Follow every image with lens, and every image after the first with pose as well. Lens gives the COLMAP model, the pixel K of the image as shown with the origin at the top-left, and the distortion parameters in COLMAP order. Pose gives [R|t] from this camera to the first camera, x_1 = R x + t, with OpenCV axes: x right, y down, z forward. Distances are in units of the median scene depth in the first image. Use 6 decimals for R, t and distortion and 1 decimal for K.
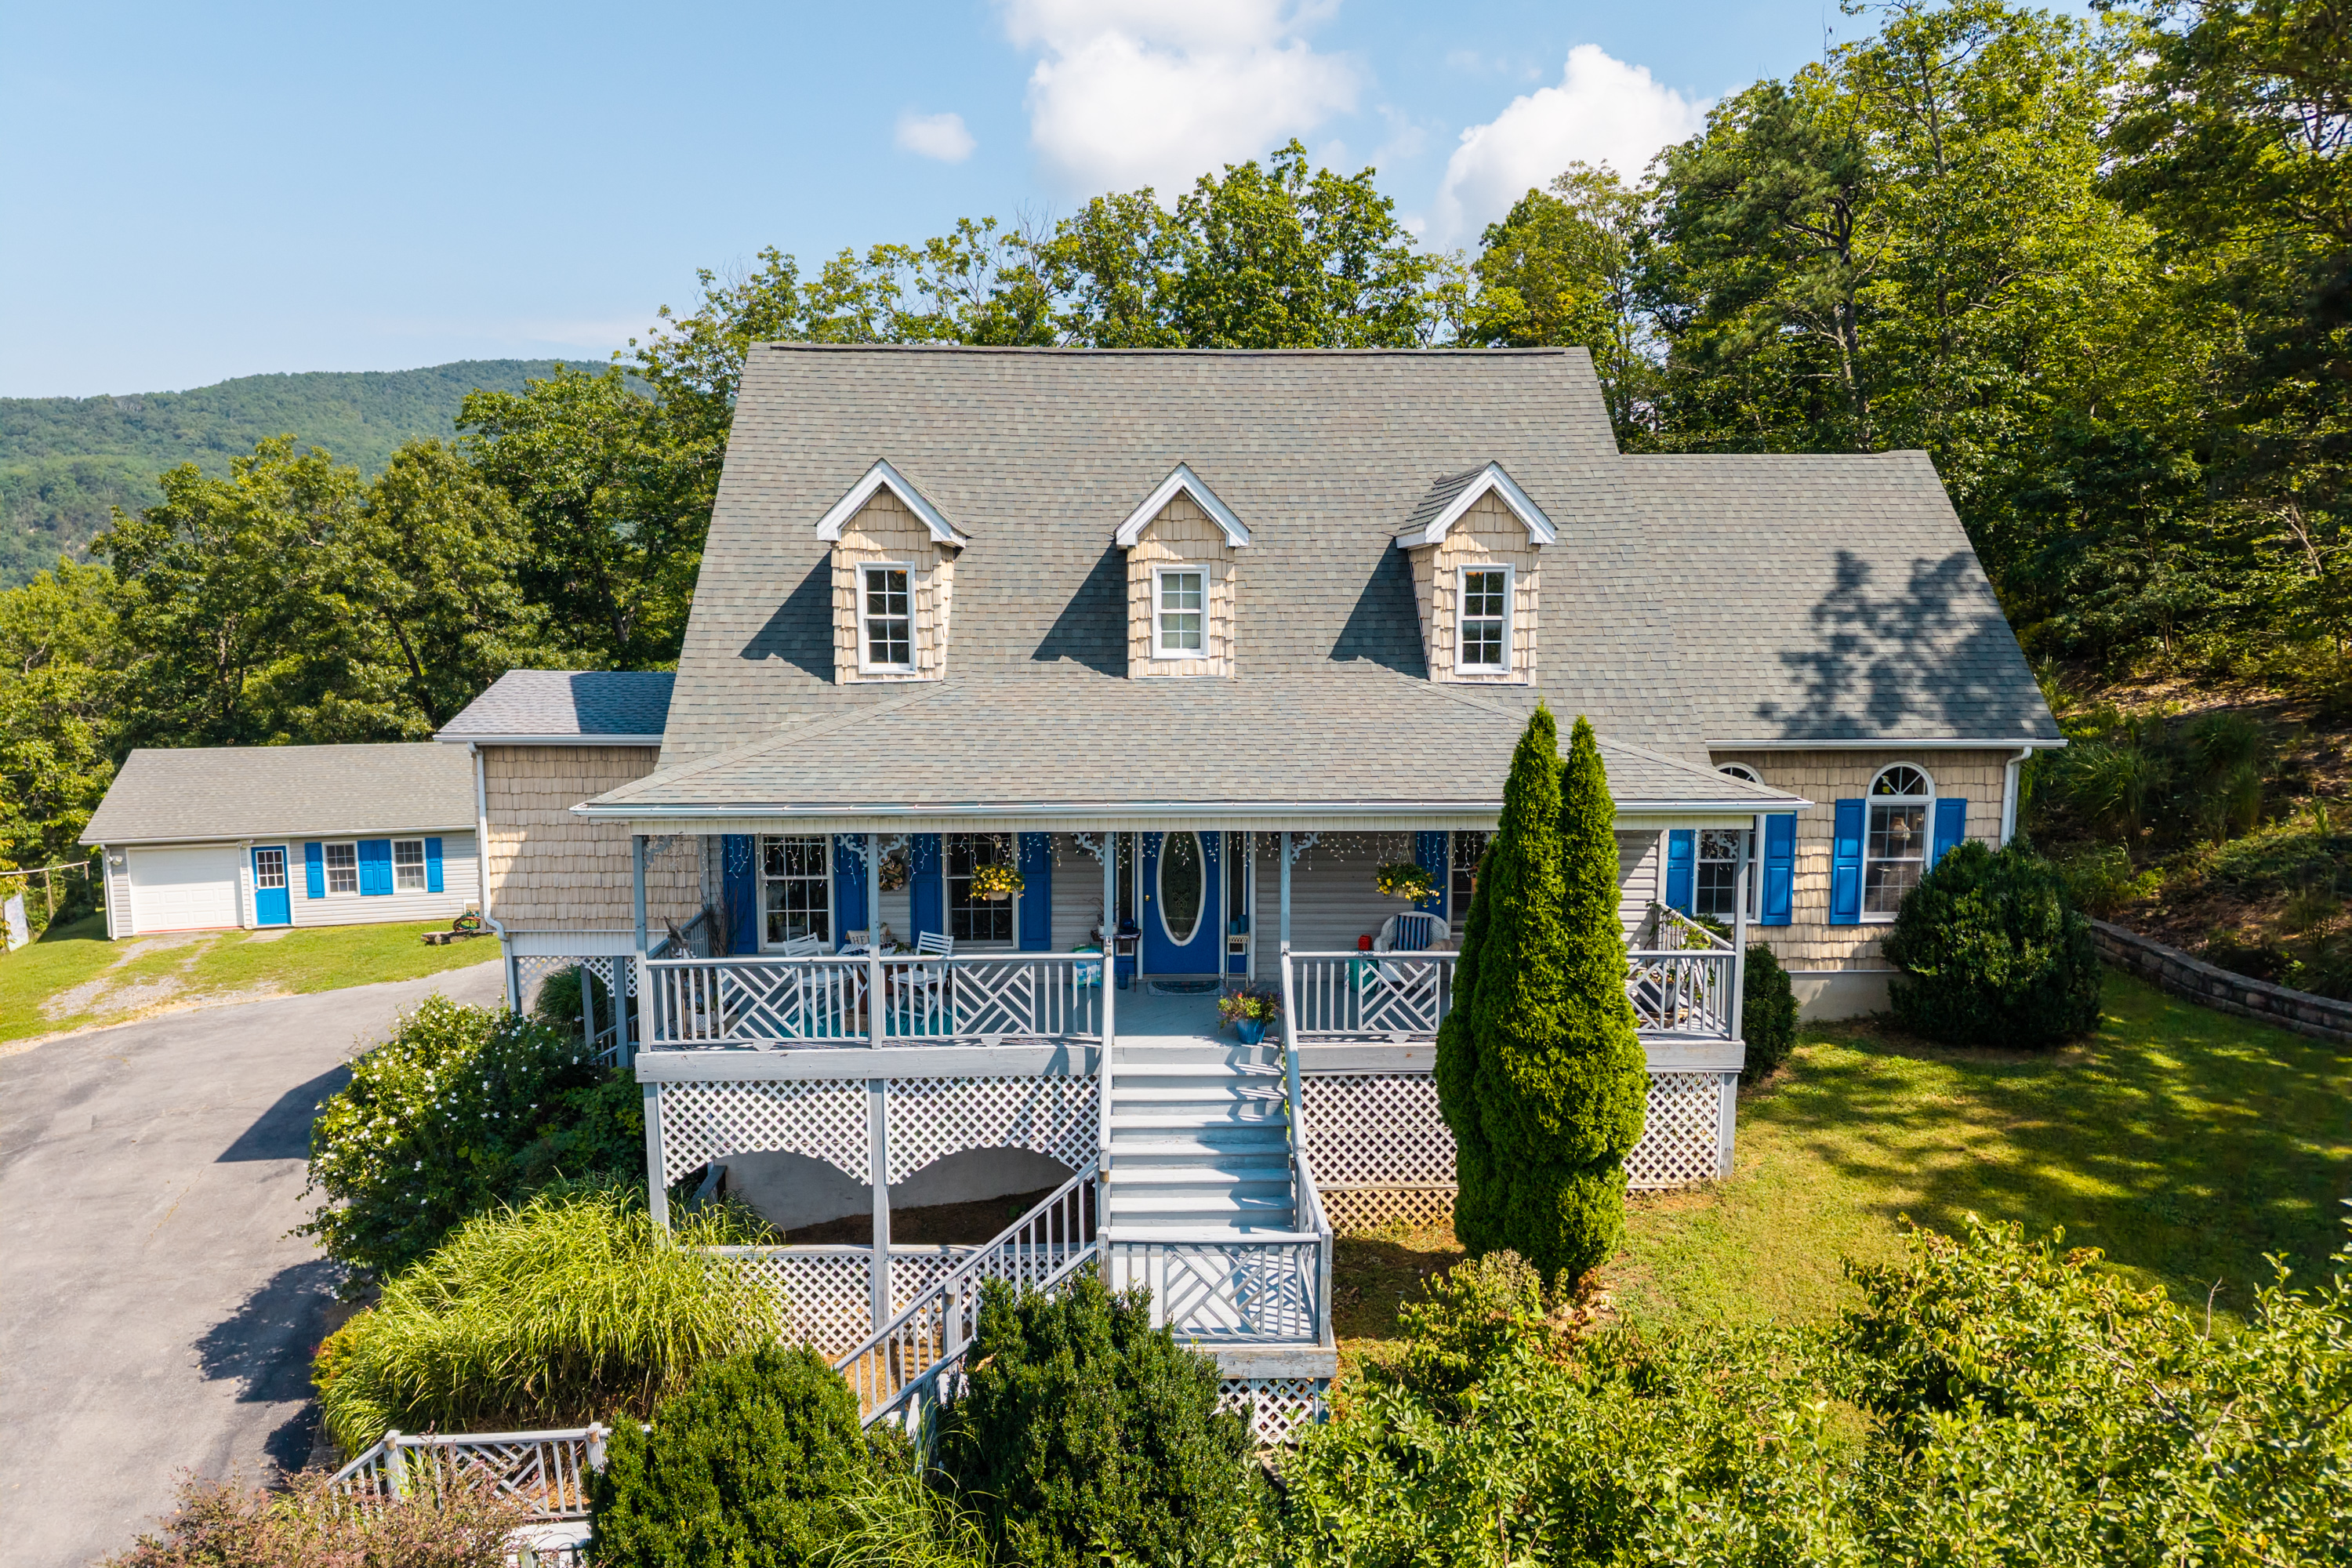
lens RADIAL K [[1582.5, 0, 1188.4], [0, 1582.5, 789.9], [0, 0, 1]] dist [0.040851, -0.041624]
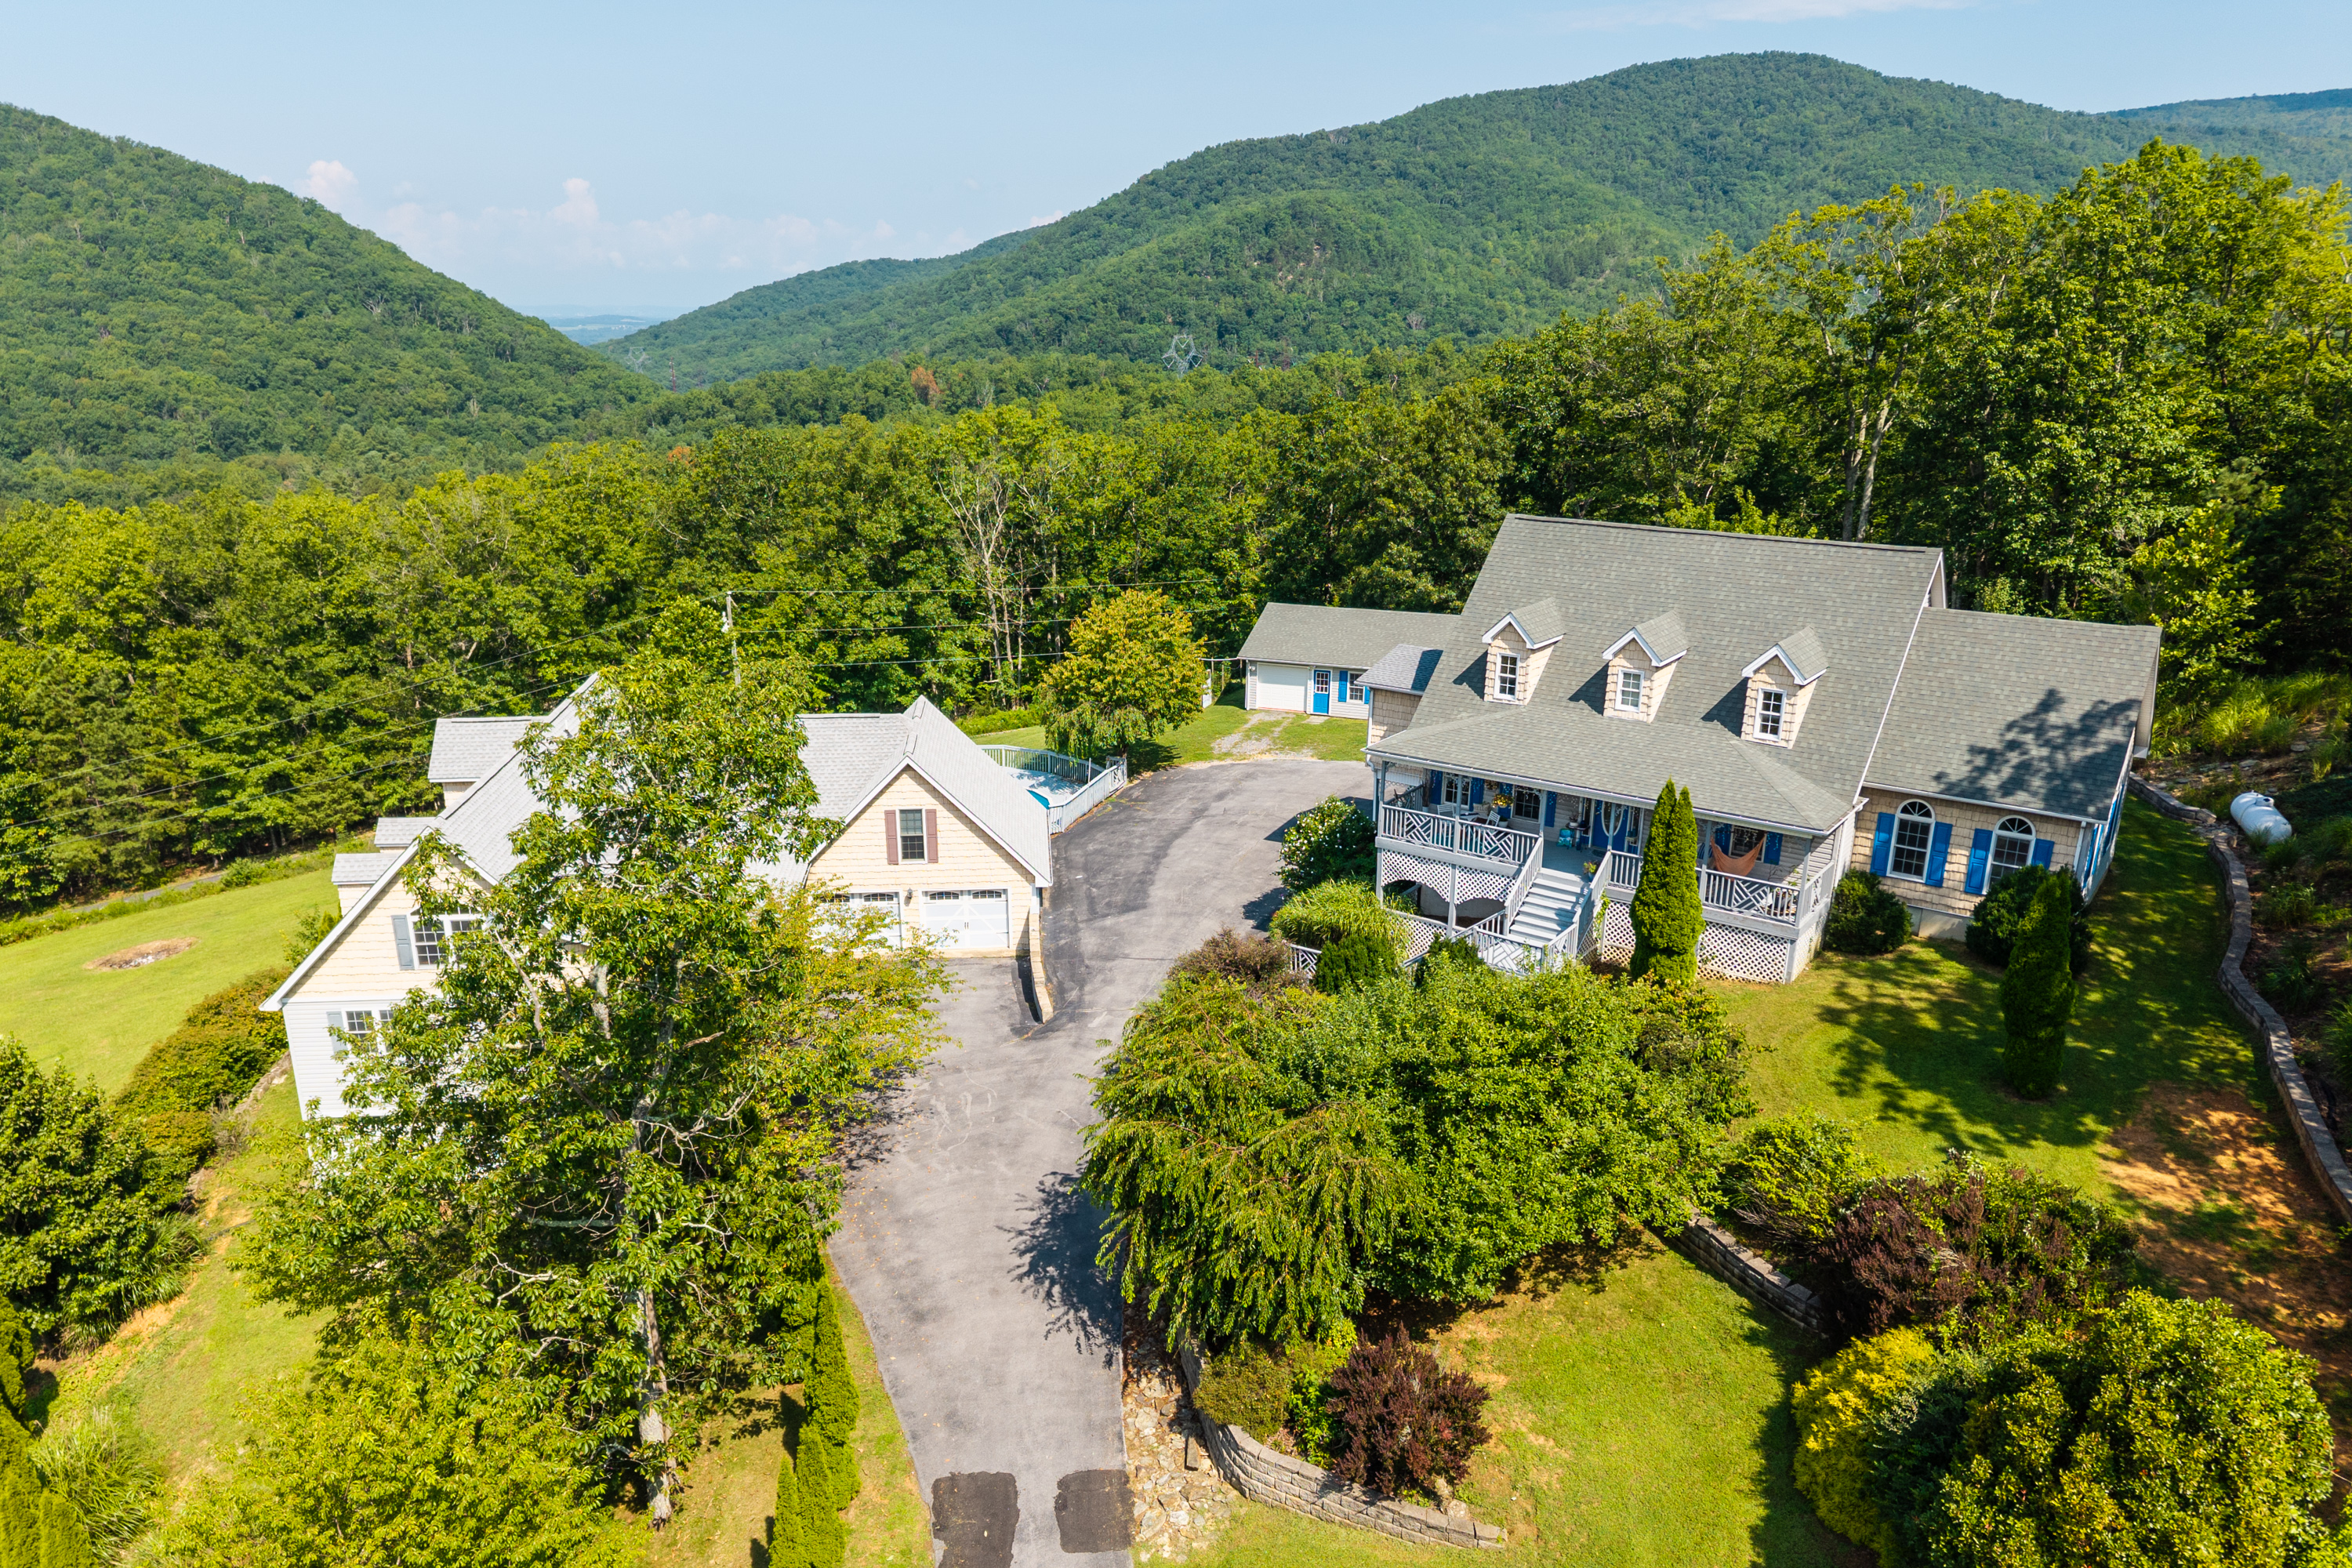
lens RADIAL K [[1605.9, 0, 1091.6], [0, 1605.9, 877.8], [0, 0, 1]] dist [-0.000108, -0.024917]
pose [[0.754370, 0.216640, -0.619672, 0.848790], [-0.077593, 0.966784, 0.243532, -0.336292], [0.651847, -0.135632, 0.746123, -1.172272]]
